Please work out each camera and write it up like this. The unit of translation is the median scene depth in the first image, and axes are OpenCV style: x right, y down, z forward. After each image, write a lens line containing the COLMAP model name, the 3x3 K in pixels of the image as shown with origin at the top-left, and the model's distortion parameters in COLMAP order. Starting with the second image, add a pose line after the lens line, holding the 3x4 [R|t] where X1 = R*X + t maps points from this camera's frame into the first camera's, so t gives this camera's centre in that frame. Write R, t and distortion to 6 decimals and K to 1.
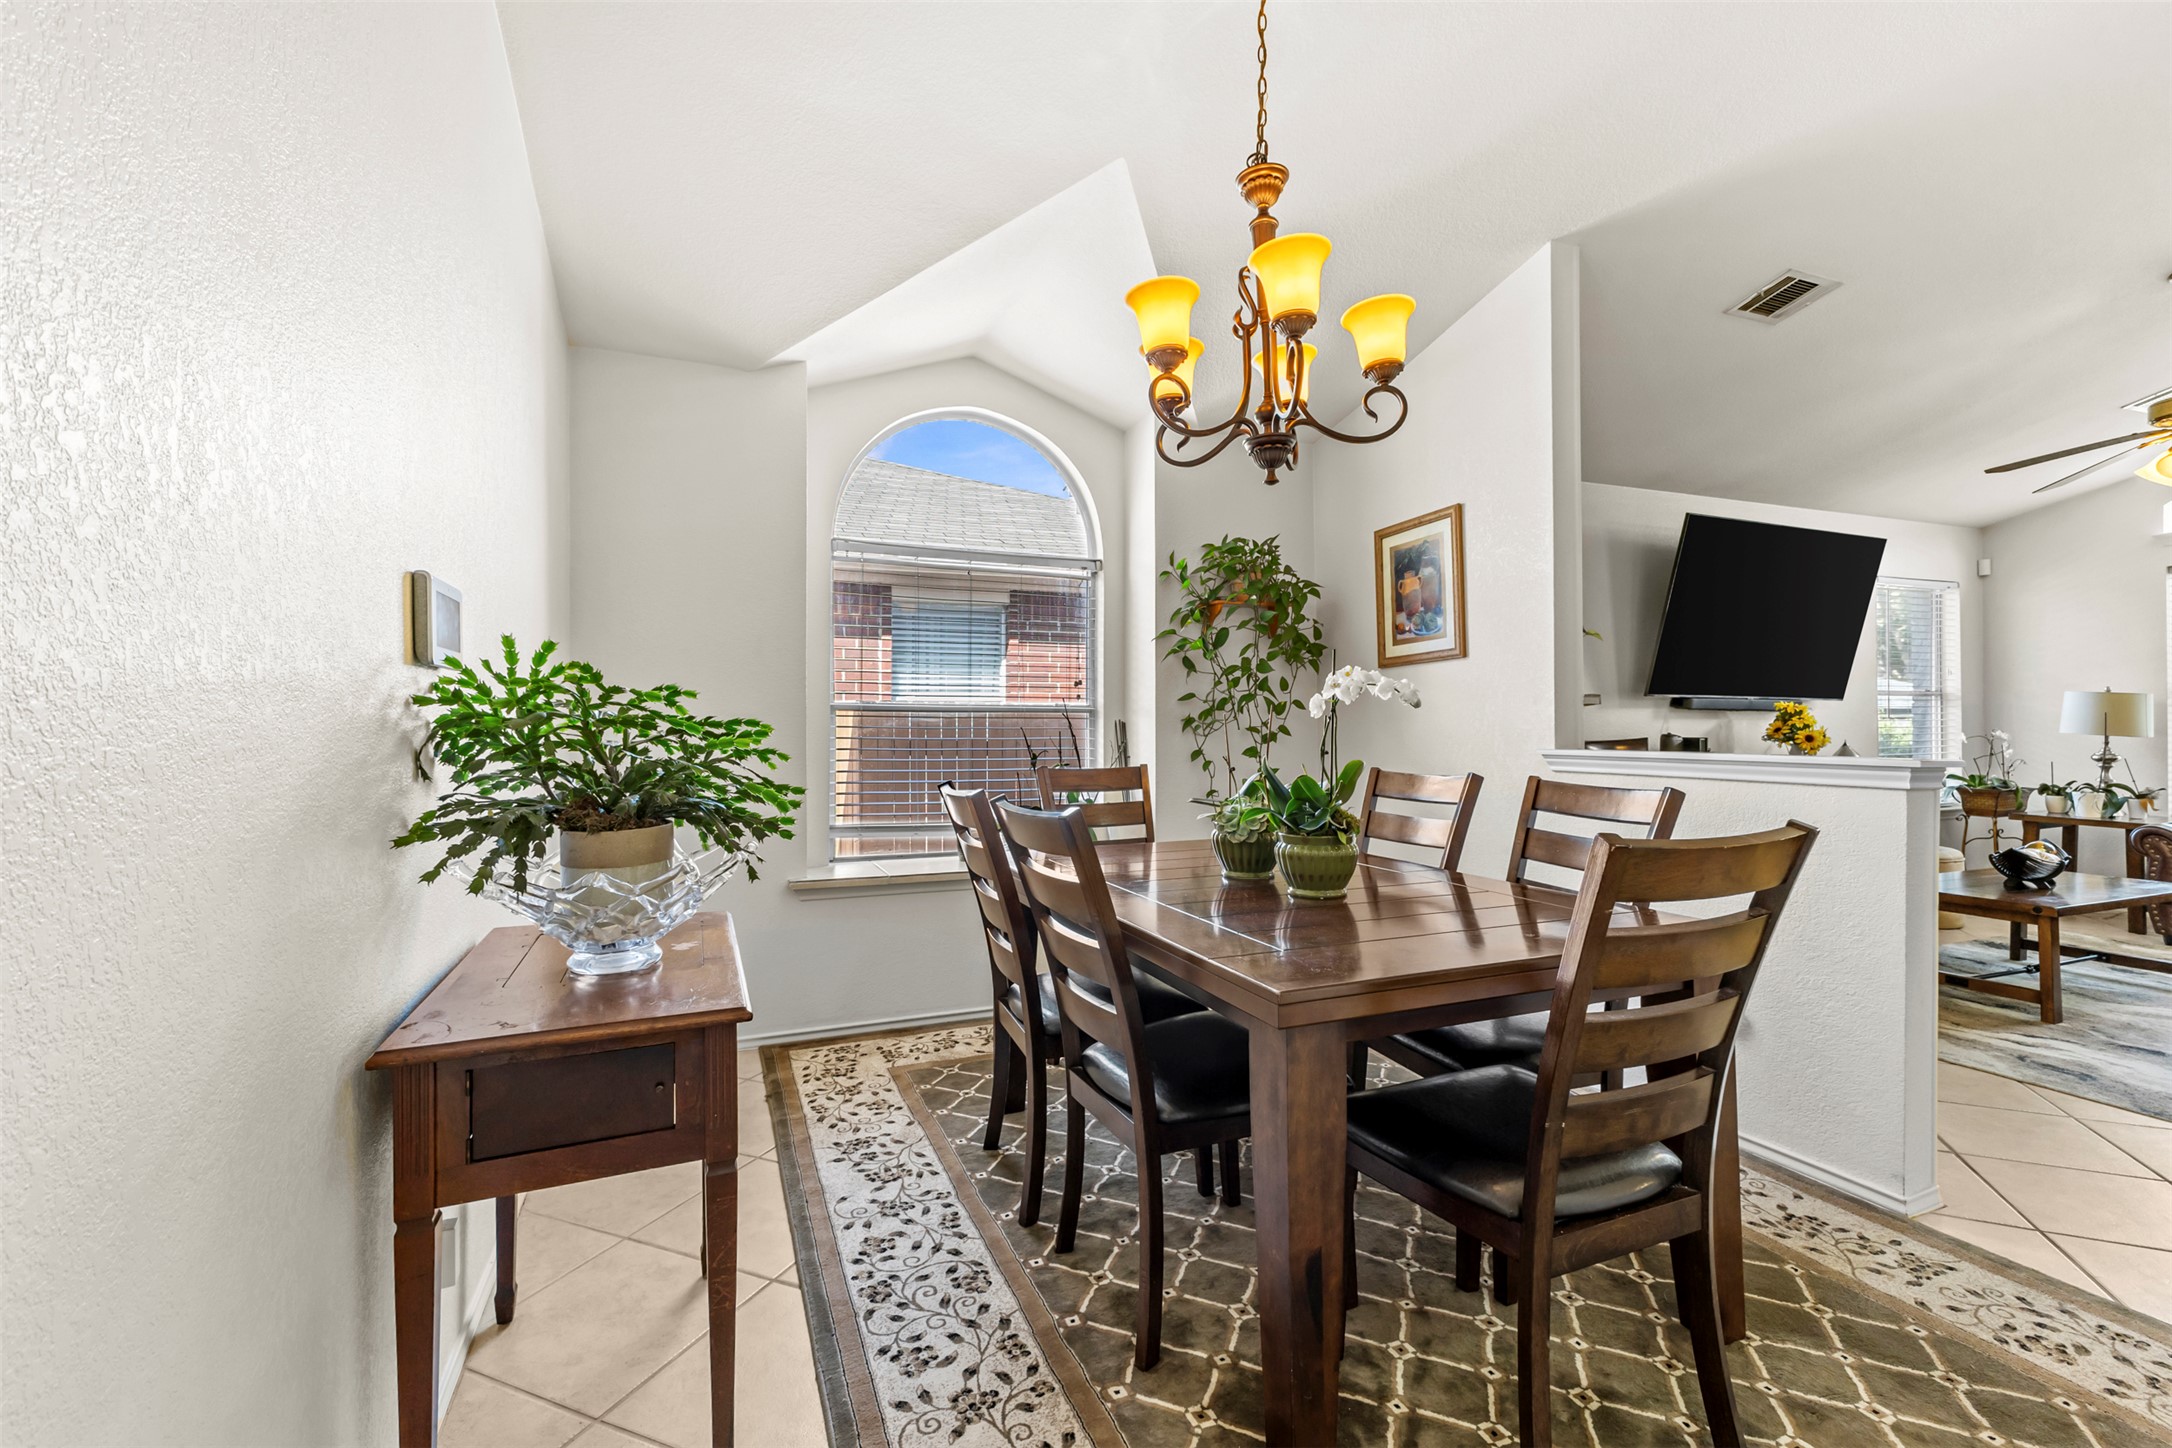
lens RADIAL K [[943.6, 0, 1089.5], [0, 943.6, 715.1], [0, 0, 1]] dist [0.004062, -0.000818]
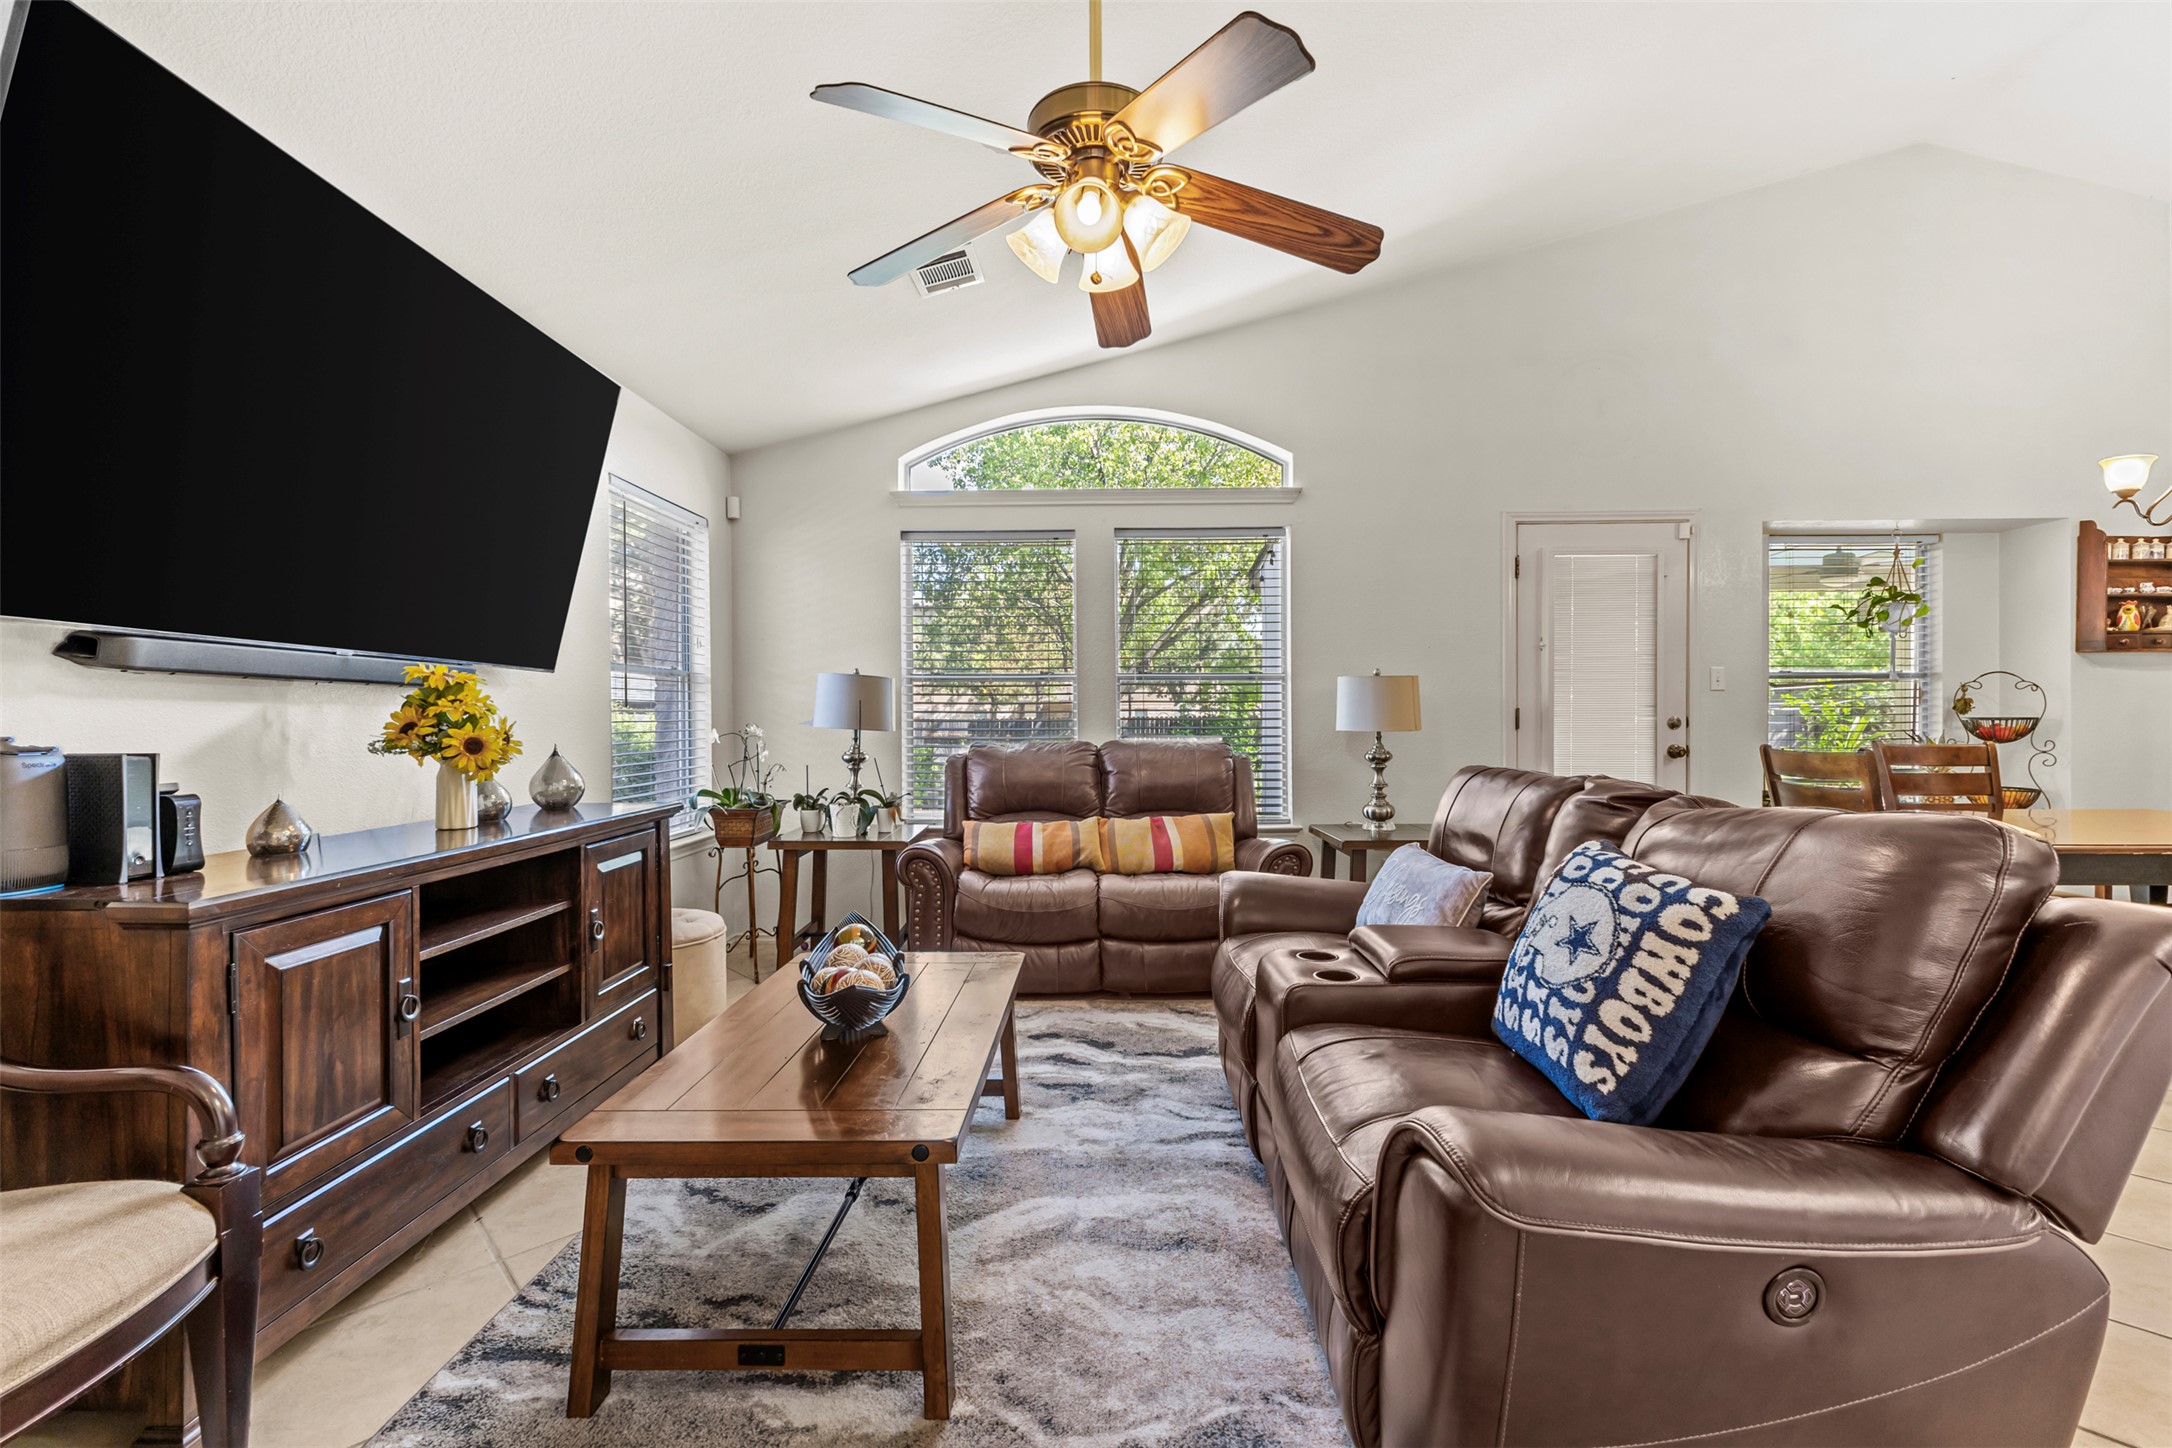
lens RADIAL K [[943.6, 0, 1091.0], [0, 943.6, 713.9], [0, 0, 1]] dist [0.004062, -0.000818]
pose [[0.400250, 0.002167, 0.916403, 0.426427], [-0.001319, 0.999998, -0.001788, 0.009145], [-0.916405, -0.000493, 0.400252, 0.503407]]
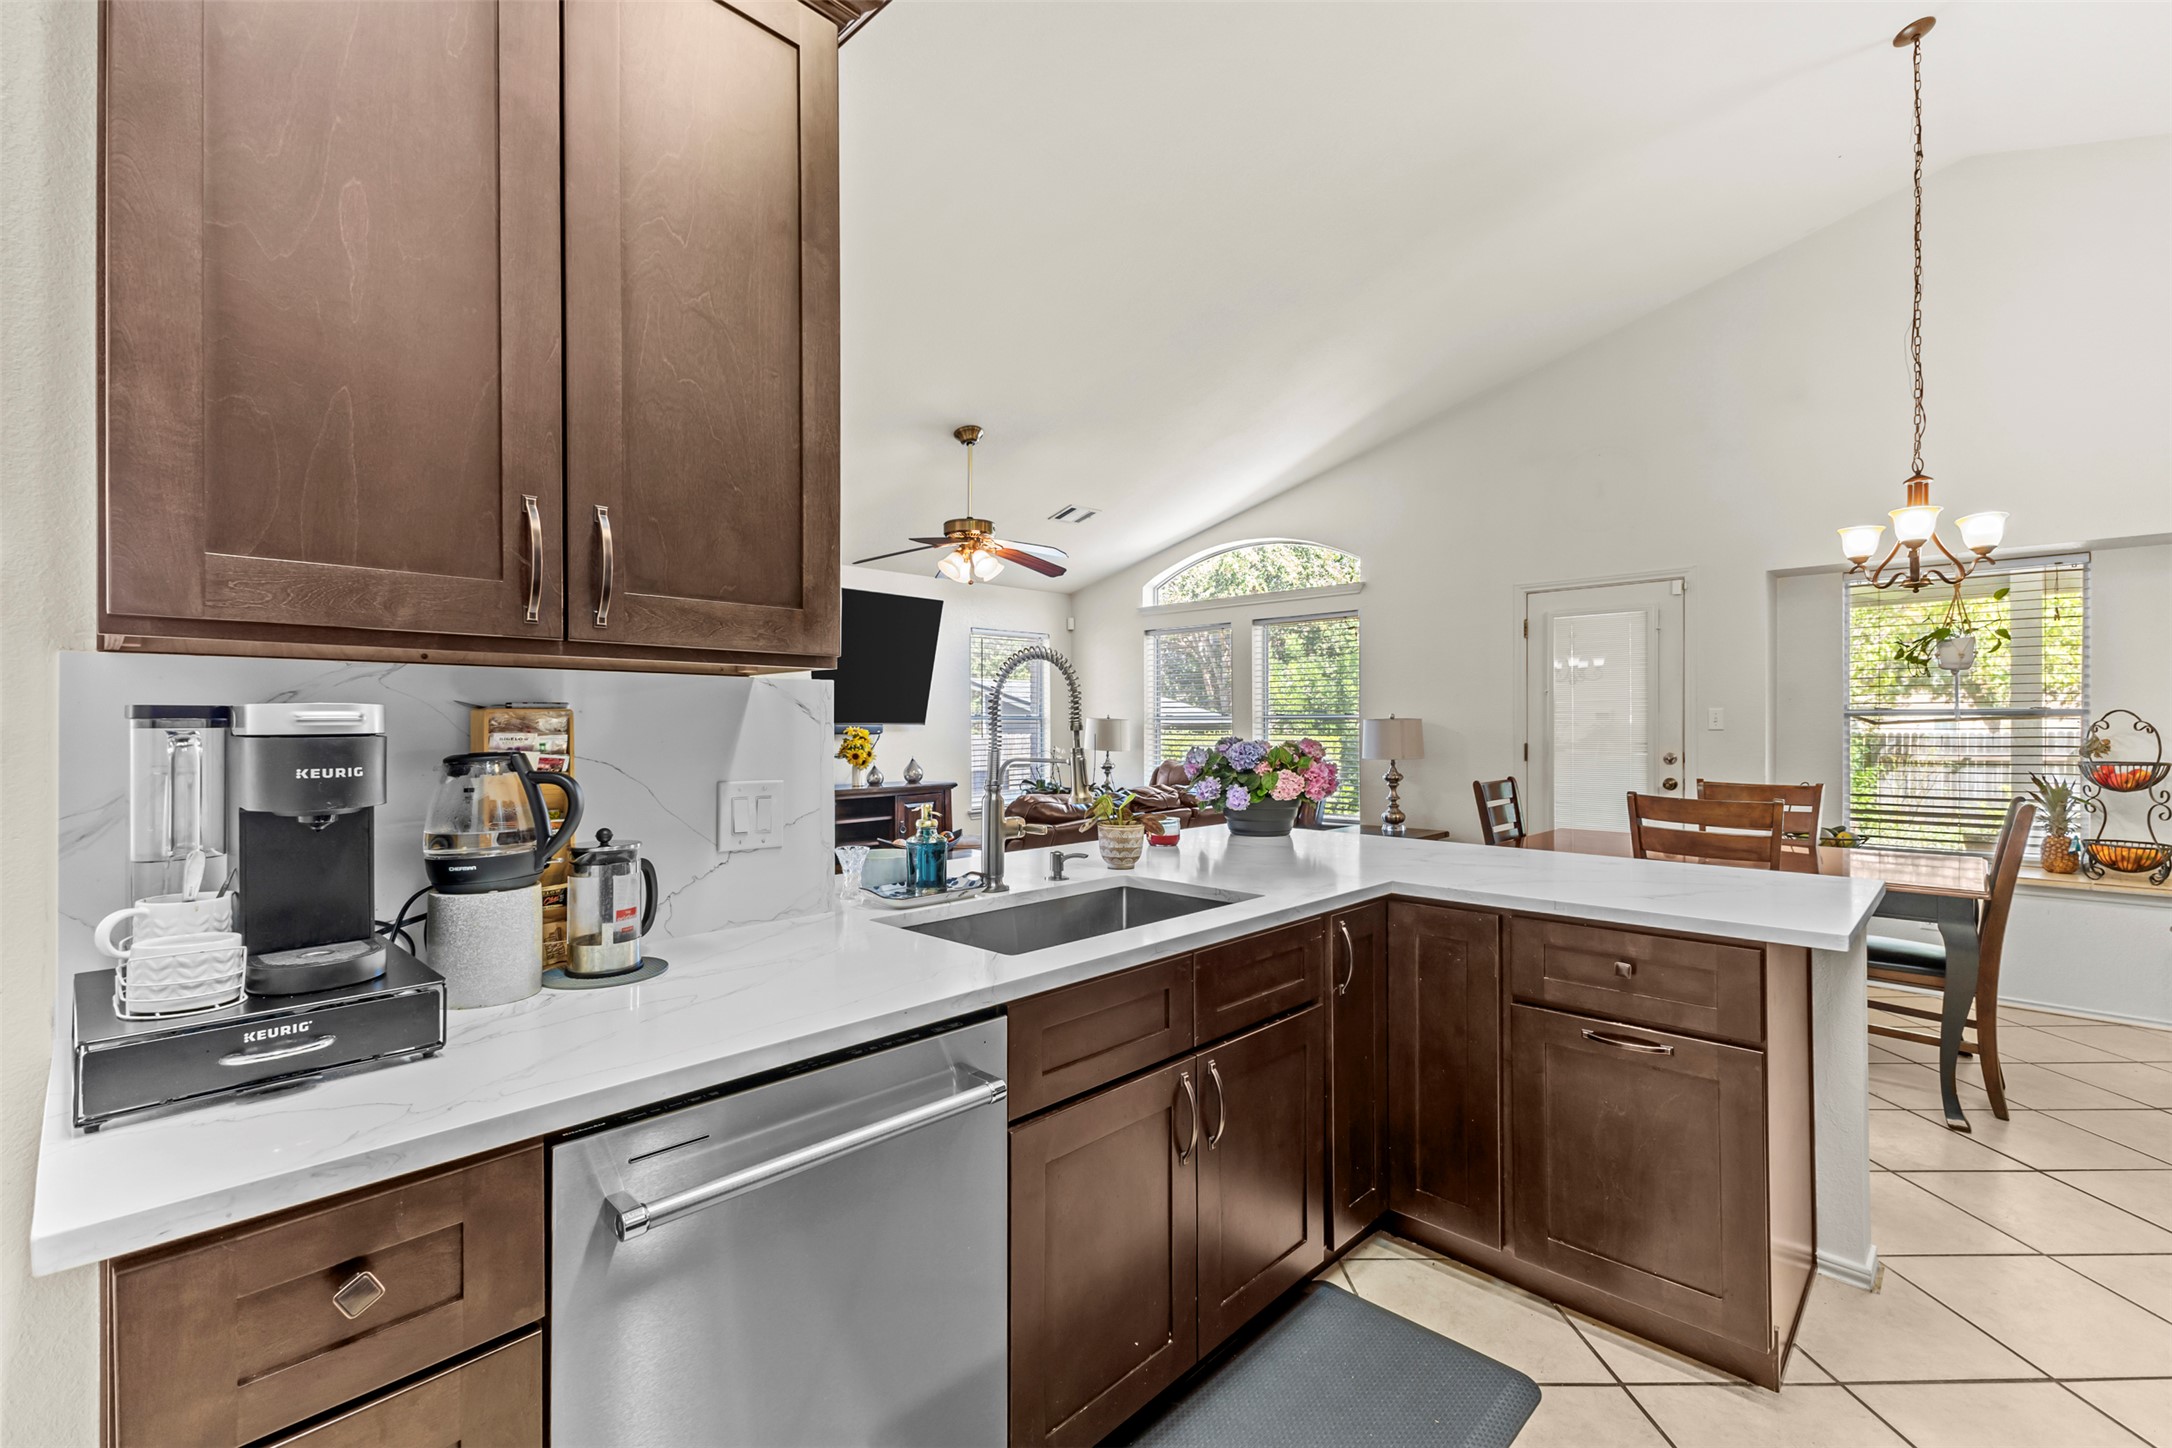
lens RADIAL K [[943.6, 0, 1082.5], [0, 943.6, 714.7], [0, 0, 1]] dist [0.004062, -0.000818]
pose [[0.916551, 0.002449, 0.399910, 0.486195], [-0.000408, 0.999986, -0.005188, -0.023632], [-0.399917, 0.004592, 0.916540, -0.265599]]
